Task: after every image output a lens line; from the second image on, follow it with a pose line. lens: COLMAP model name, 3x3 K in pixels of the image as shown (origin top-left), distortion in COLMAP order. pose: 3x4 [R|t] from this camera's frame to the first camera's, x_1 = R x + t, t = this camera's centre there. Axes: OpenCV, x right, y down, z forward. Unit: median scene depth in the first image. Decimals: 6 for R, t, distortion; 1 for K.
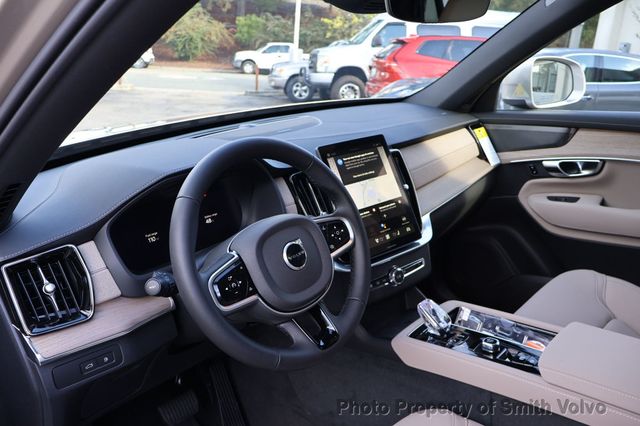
lens RADIAL K [[530.7, 0, 320.0], [0, 530.7, 213.0], [0, 0, 1]] dist [-0.001909, 0.004880]
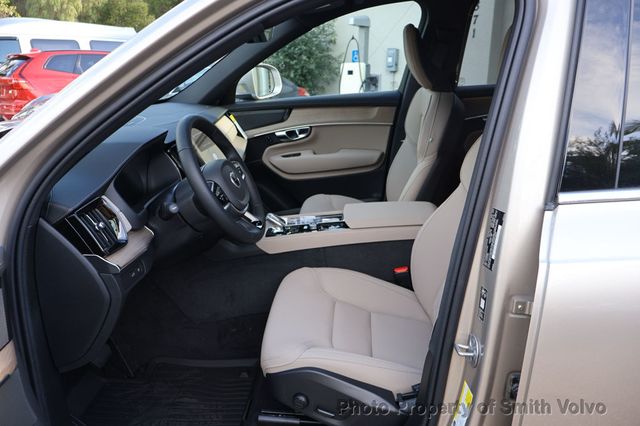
lens RADIAL K [[530.7, 0, 320.0], [0, 530.7, 213.0], [0, 0, 1]] dist [-0.001909, 0.004880]
pose [[0.764353, -0.194551, 0.614747, -0.451561], [0.209616, 0.976584, 0.048435, 0.078617], [-0.609775, 0.091839, 0.787236, -0.243735]]
